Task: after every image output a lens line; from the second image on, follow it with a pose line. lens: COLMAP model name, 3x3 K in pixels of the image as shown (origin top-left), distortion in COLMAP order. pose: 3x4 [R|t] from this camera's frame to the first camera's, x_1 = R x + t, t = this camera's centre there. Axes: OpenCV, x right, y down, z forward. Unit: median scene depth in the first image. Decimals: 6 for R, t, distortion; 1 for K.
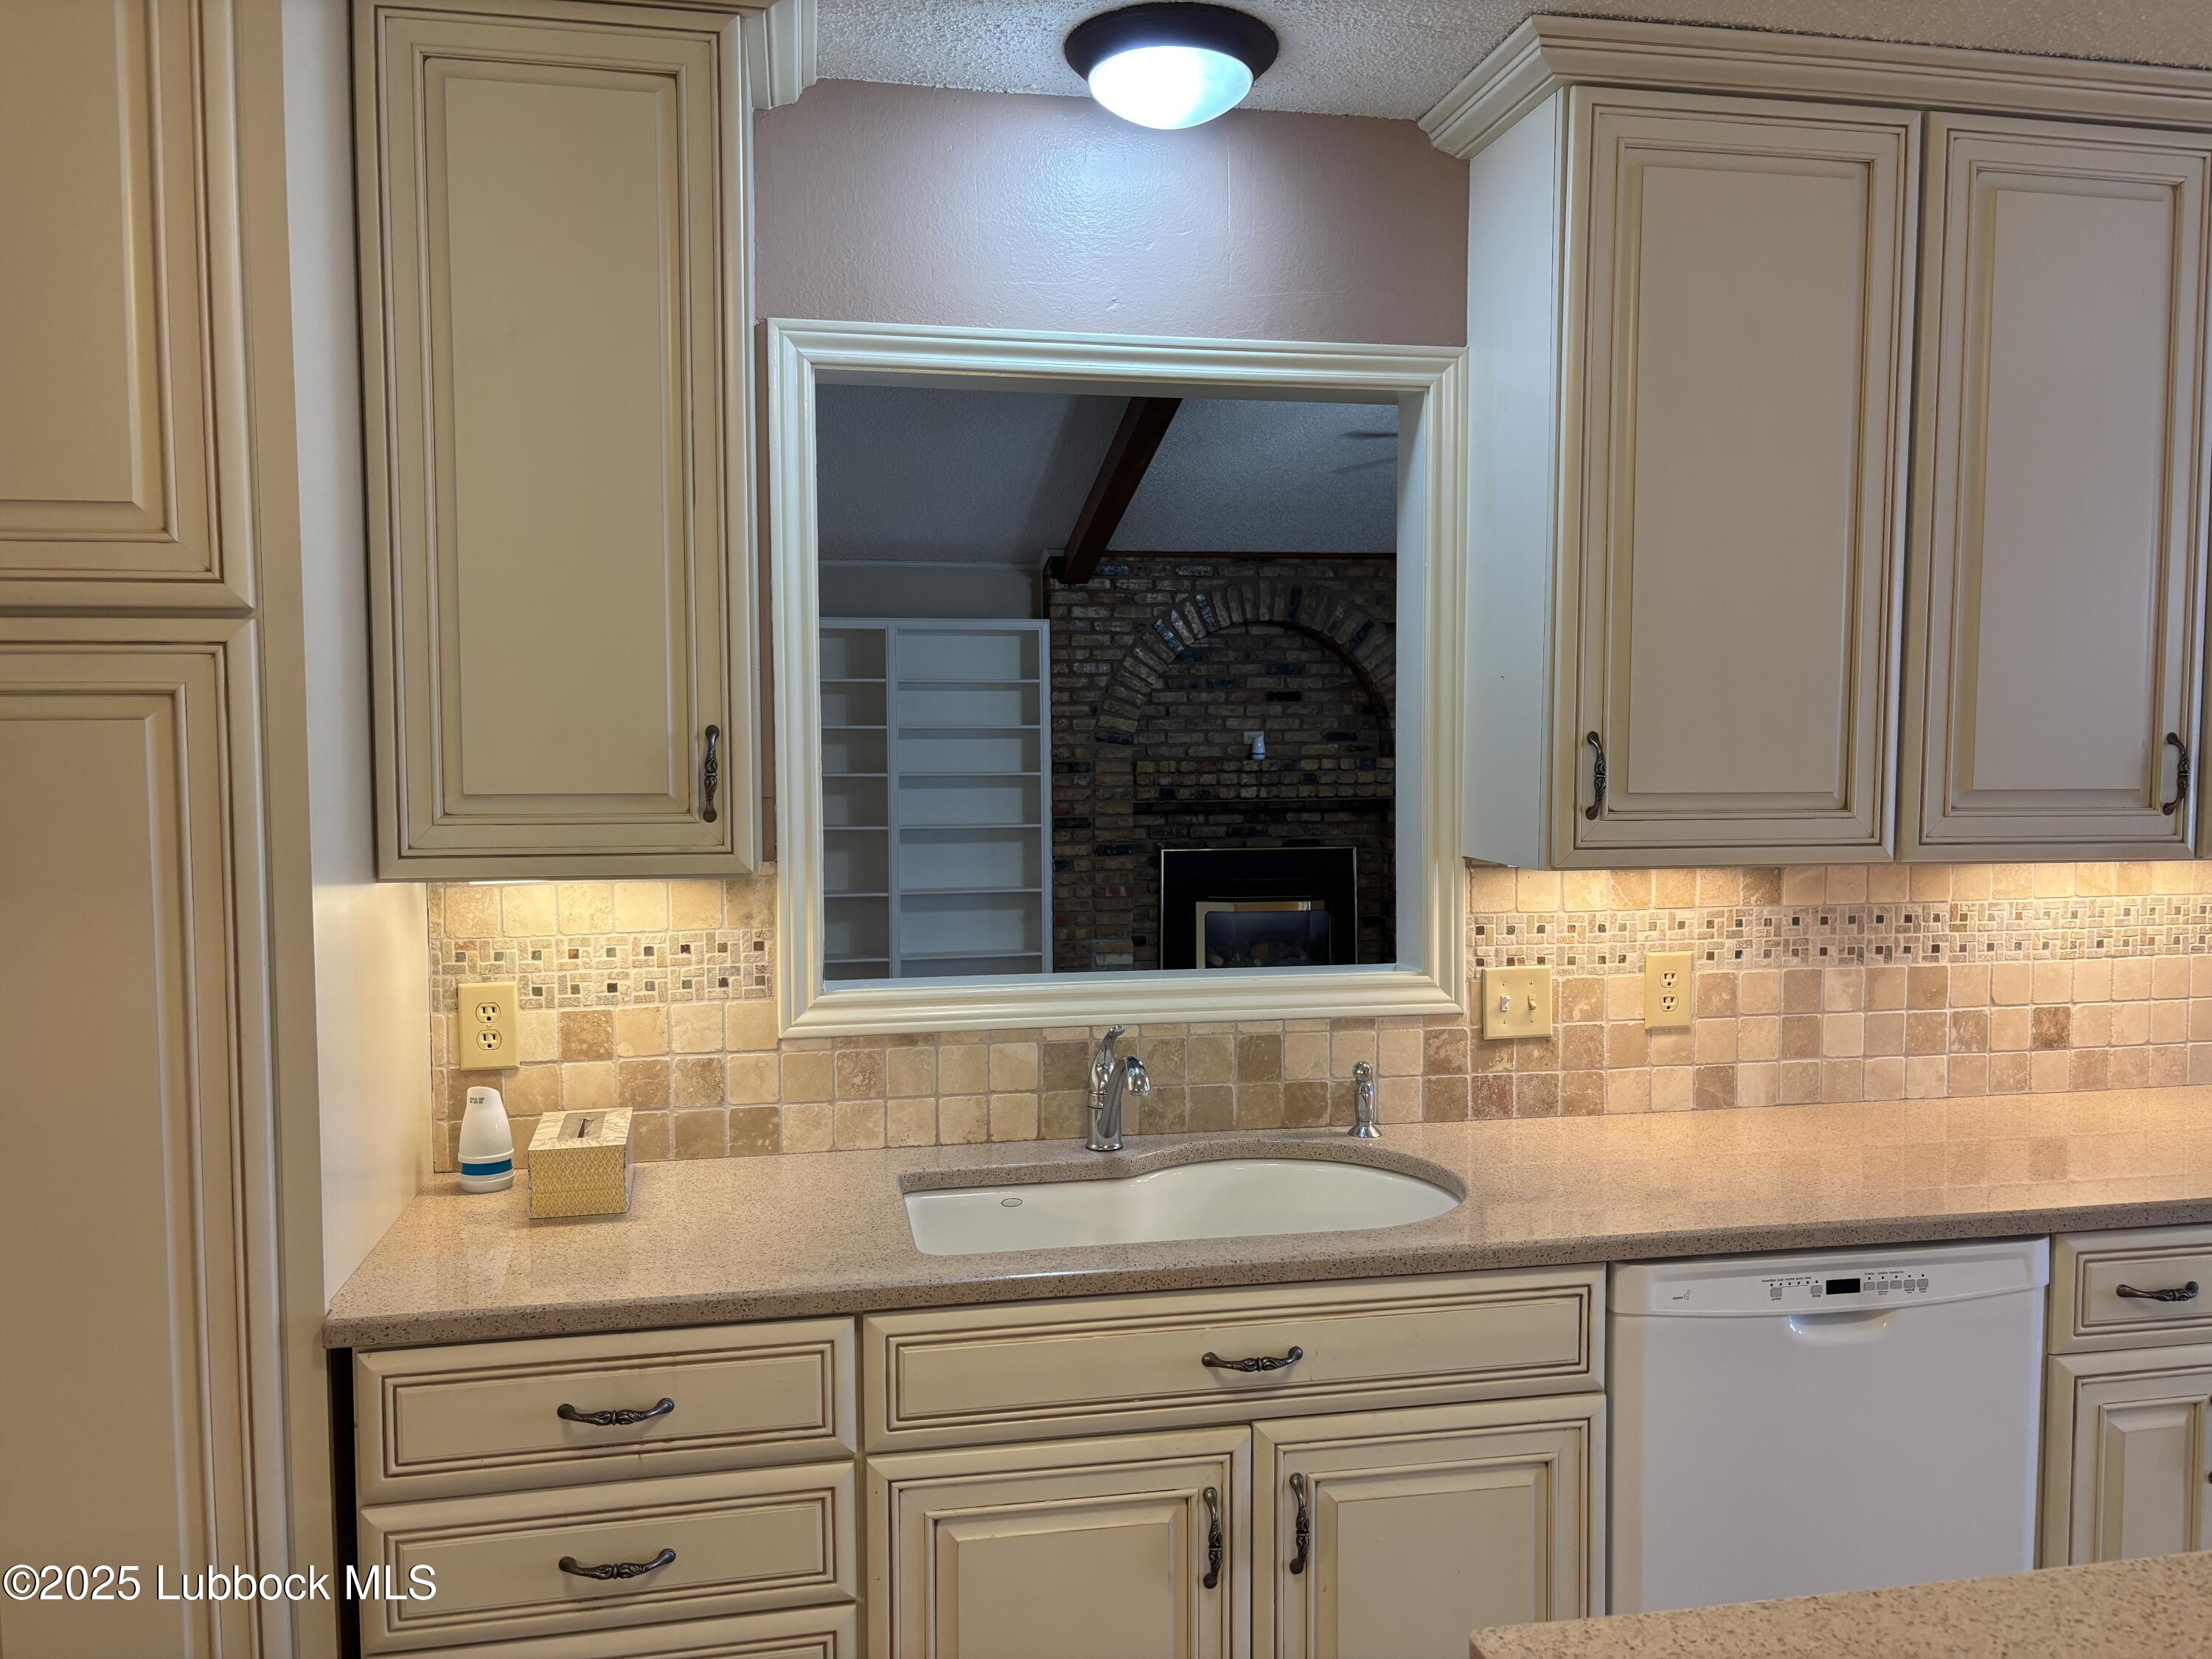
lens RADIAL K [[1690.8, 0, 1101.8], [0, 1690.8, 810.7], [0, 0, 1]] dist [0.051411, -0.044061]
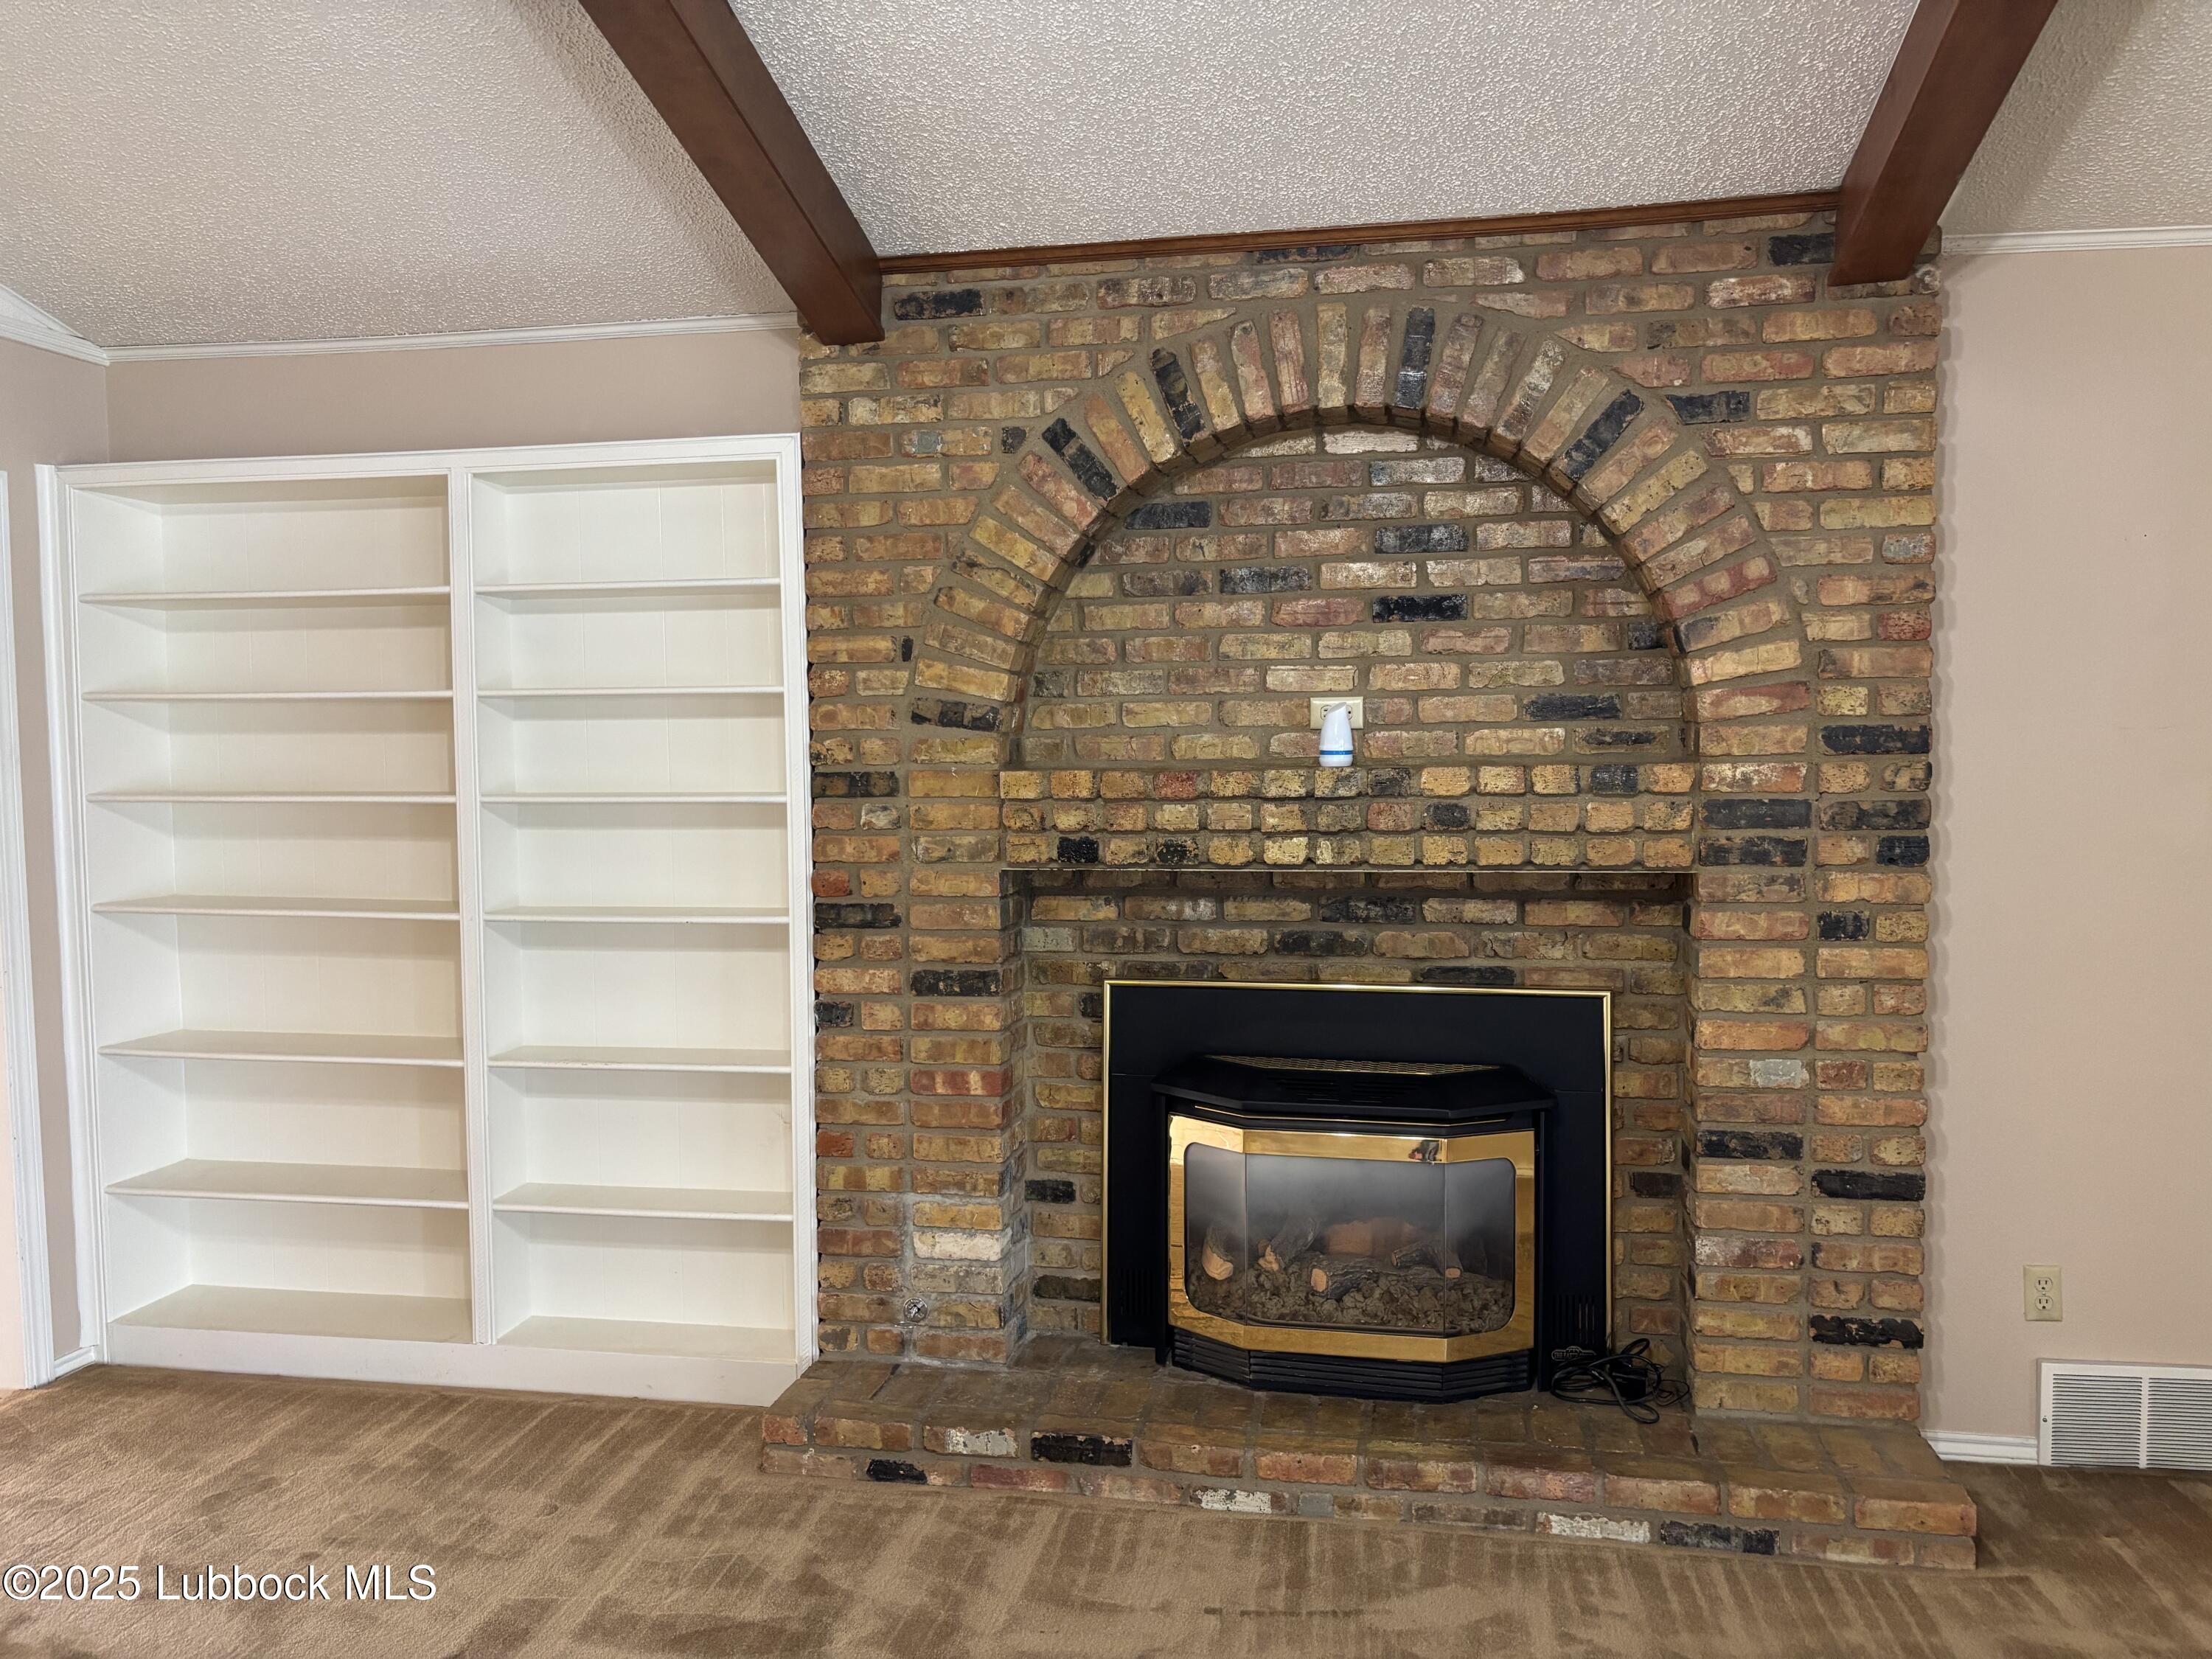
lens RADIAL K [[1690.8, 0, 1101.8], [0, 1690.8, 810.7], [0, 0, 1]] dist [0.051411, -0.044061]
pose [[0.928701, 0.014570, -0.370543, 0.191295], [-0.011960, 0.999885, 0.009340, -0.023176], [0.370636, -0.004242, 0.928768, 0.615305]]
